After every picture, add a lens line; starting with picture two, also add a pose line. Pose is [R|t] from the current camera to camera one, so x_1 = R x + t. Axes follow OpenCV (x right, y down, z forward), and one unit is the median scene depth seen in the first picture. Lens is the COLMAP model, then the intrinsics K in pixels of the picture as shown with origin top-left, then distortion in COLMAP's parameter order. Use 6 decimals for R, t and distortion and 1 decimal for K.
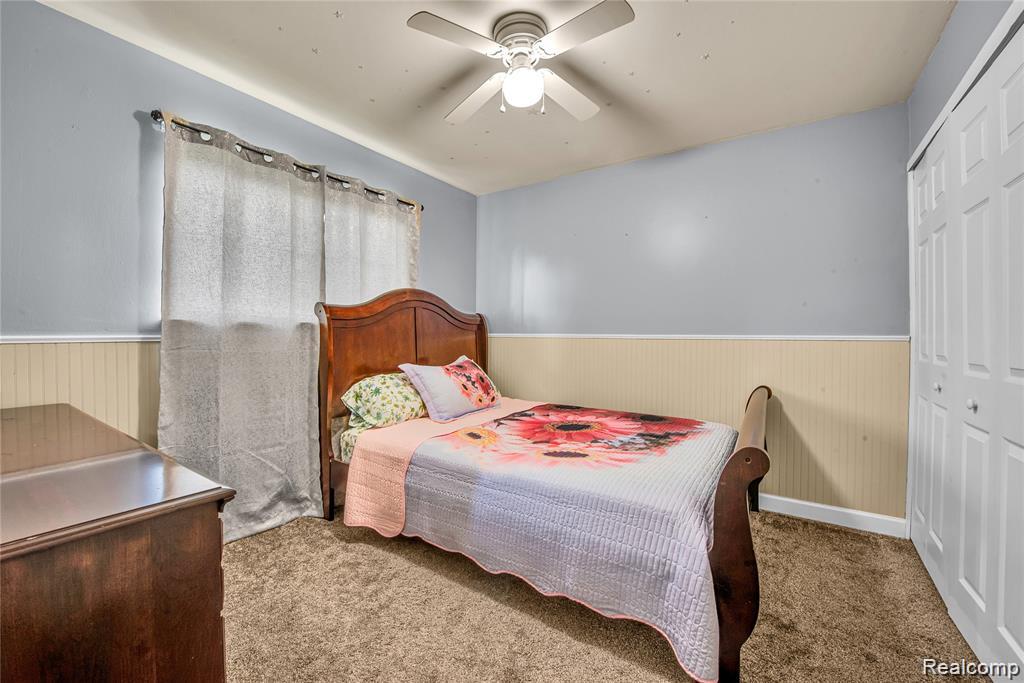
lens RADIAL K [[419.3, 0, 512.5], [0, 419.3, 337.0], [0, 0, 1]] dist [-0.003127, -0.000230]
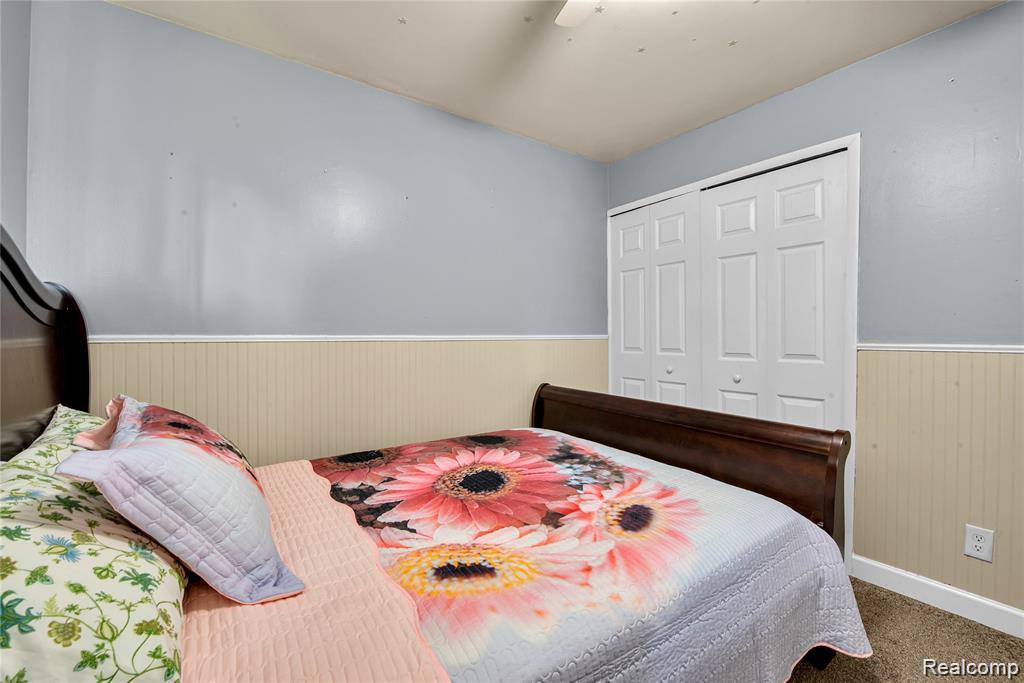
lens RADIAL K [[419.3, 0, 510.8], [0, 419.3, 338.9], [0, 0, 1]] dist [-0.003127, -0.000230]
pose [[0.368802, -0.009580, 0.929459, -0.436353], [0.008766, 0.999938, 0.006828, -0.004076], [-0.929467, 0.005630, 0.368863, 0.738210]]
